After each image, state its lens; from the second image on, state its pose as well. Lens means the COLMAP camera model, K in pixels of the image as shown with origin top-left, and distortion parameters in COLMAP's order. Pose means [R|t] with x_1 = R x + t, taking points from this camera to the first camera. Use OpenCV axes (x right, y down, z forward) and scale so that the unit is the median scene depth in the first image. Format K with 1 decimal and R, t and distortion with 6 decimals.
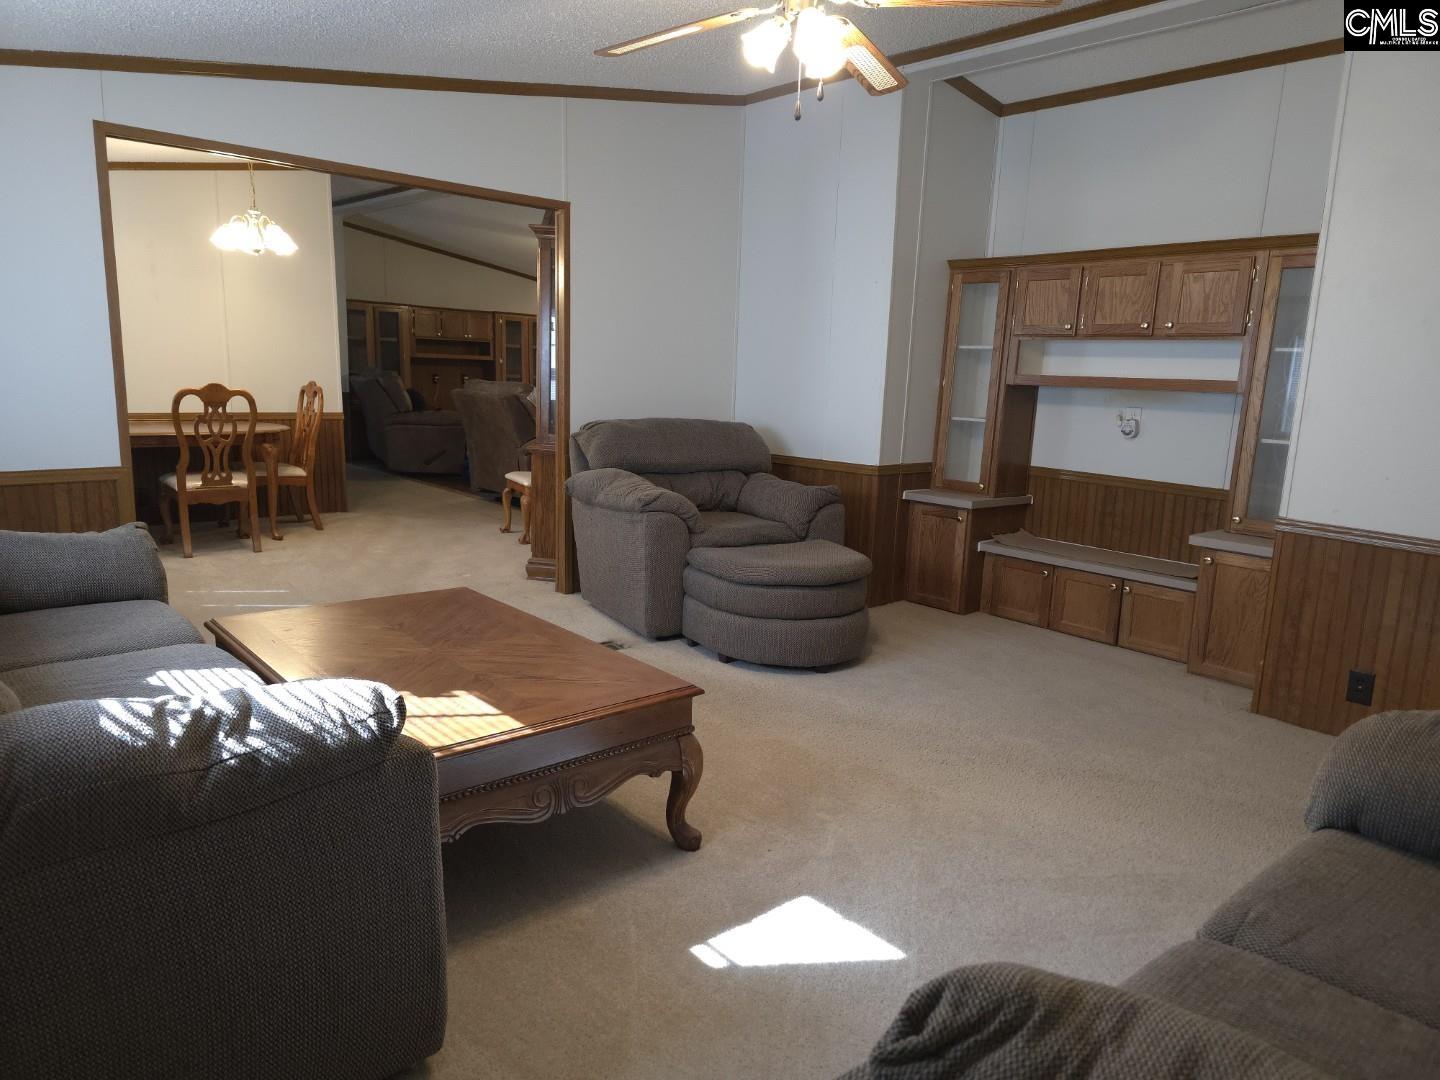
lens RADIAL K [[966.6, 0, 720.2], [0, 966.6, 543.2], [0, 0, 1]] dist [0.068002, -0.069321]
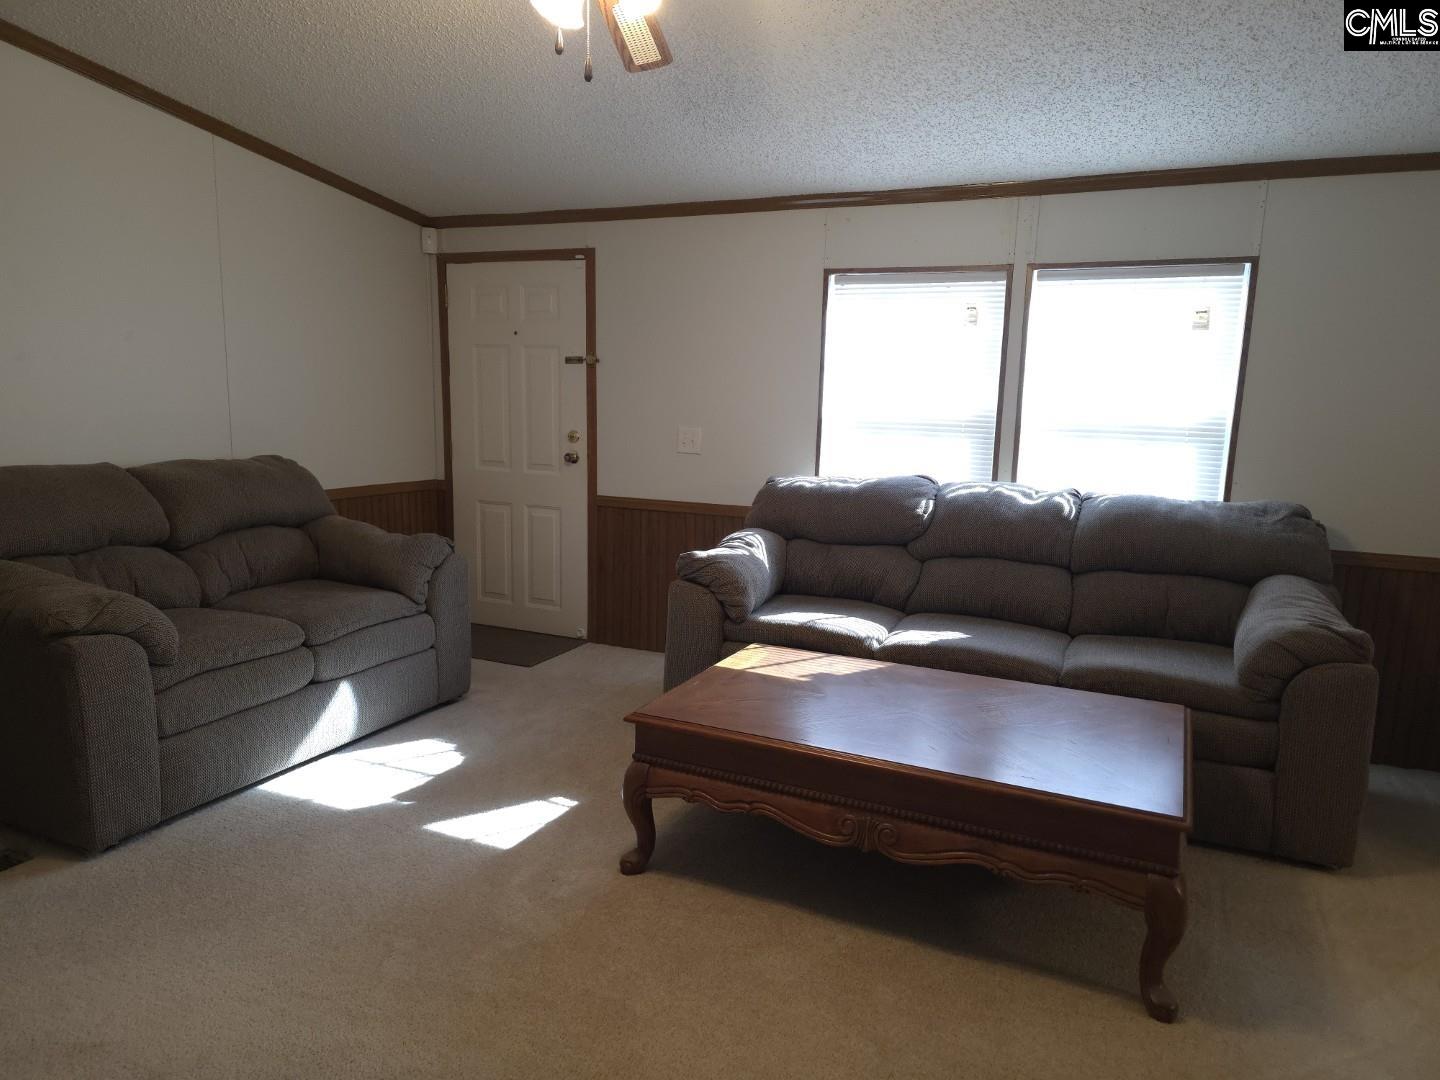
lens RADIAL K [[951.8, 0, 697.4], [0, 951.8, 543.7], [0, 0, 1]] dist [0.078710, -0.061260]
pose [[-0.908532, 0.010170, -0.417691, 0.178872], [-0.127973, 0.944882, 0.301365, -0.177352], [0.397734, 0.327253, -0.857154, 0.971405]]
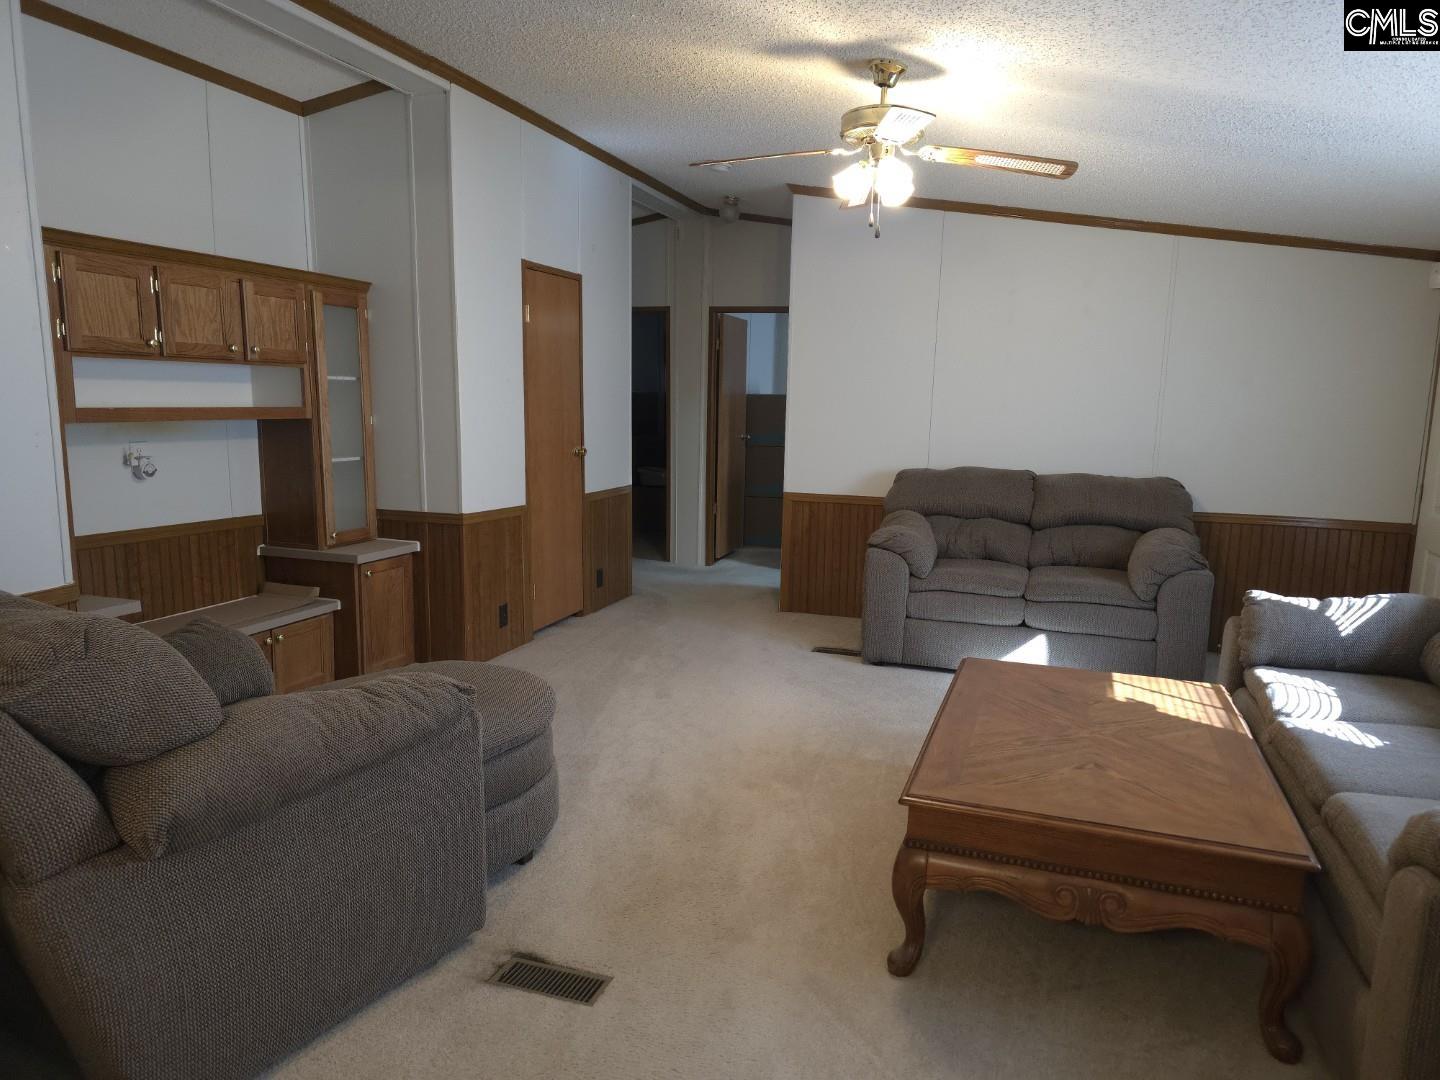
lens RADIAL K [[961.8, 0, 731.9], [0, 961.8, 546.4], [0, 0, 1]] dist [0.066698, -0.067890]
pose [[-0.508840, -0.178453, 0.842162, -0.528424], [0.117024, 0.954858, 0.273040, -0.224548], [-0.852870, 0.237487, -0.464987, 1.002291]]
